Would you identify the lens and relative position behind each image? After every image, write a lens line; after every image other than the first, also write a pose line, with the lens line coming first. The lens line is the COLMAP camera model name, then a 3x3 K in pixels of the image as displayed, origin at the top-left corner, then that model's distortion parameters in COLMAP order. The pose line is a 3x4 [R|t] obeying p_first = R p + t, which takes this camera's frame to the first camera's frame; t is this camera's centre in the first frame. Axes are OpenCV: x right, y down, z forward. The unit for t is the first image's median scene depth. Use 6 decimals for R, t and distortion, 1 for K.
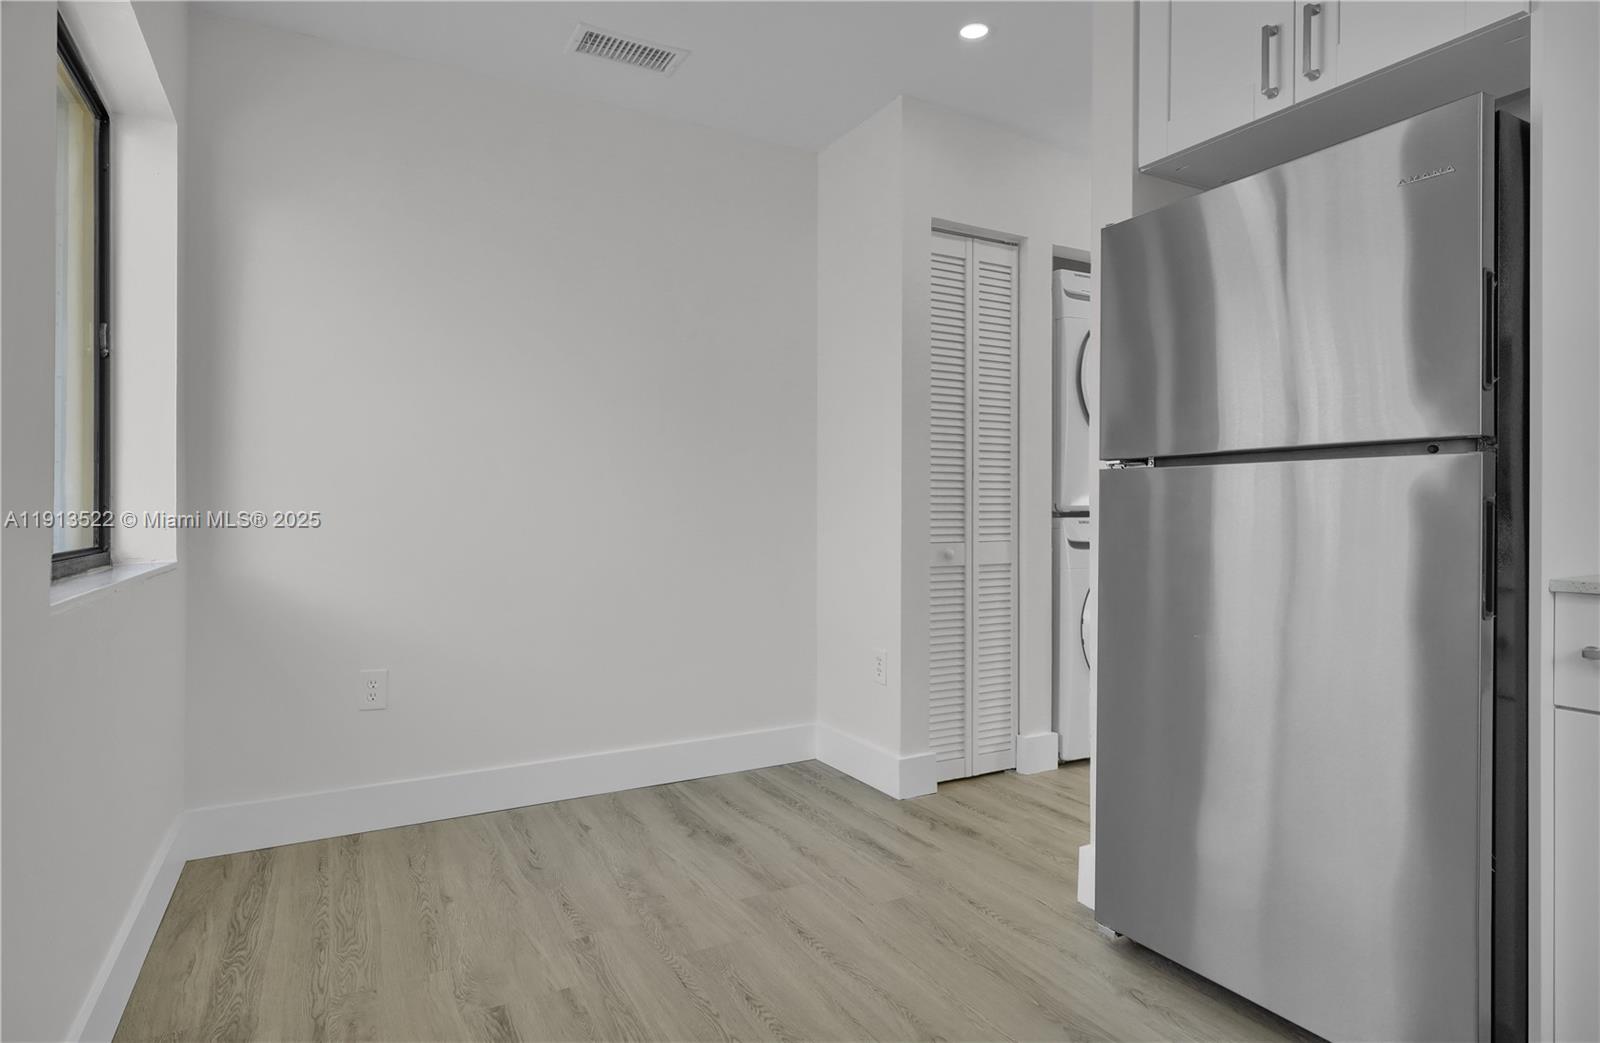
lens RADIAL K [[867.2, 0, 800.0], [0, 867.2, 521.5], [0, 0, 1]] dist [0.000557, 0.000442]
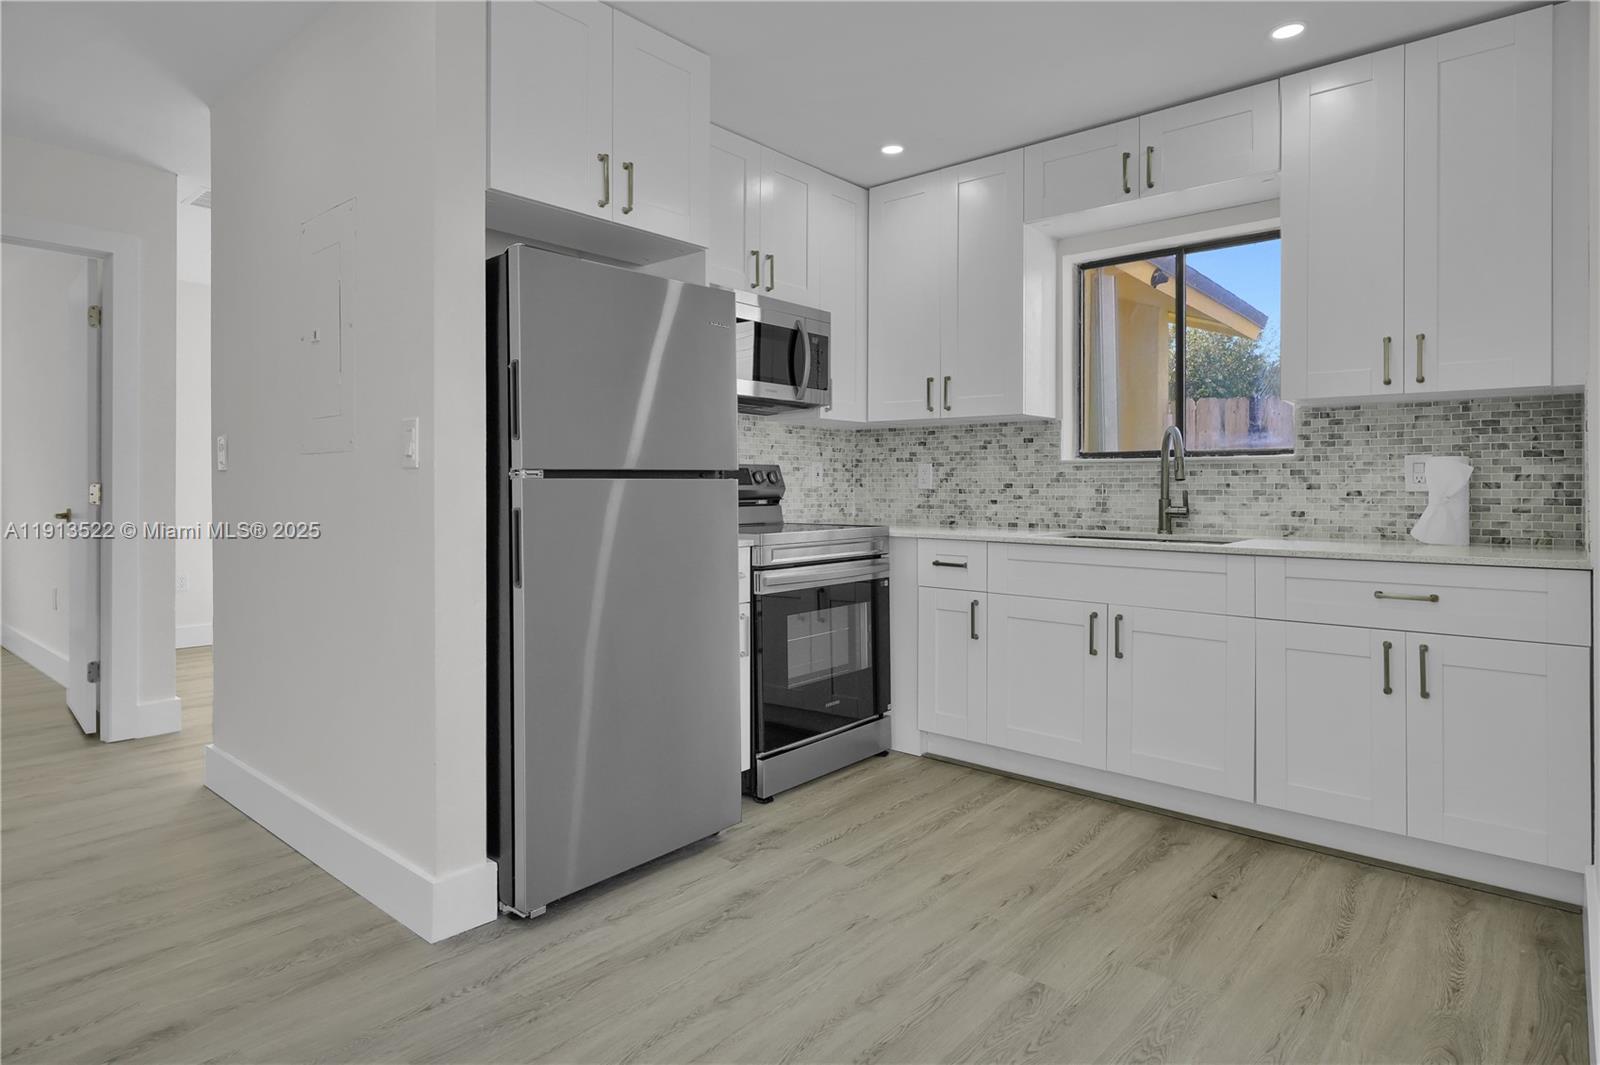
lens RADIAL K [[870.4, 0, 805.7], [0, 870.4, 492.4], [0, 0, 1]] dist [-0.006168, -0.001032]
pose [[-0.354821, 0.008882, 0.934892, -0.860920], [0.016065, 0.999865, -0.003402, -0.039797], [-0.934796, 0.013812, -0.354916, 1.195532]]
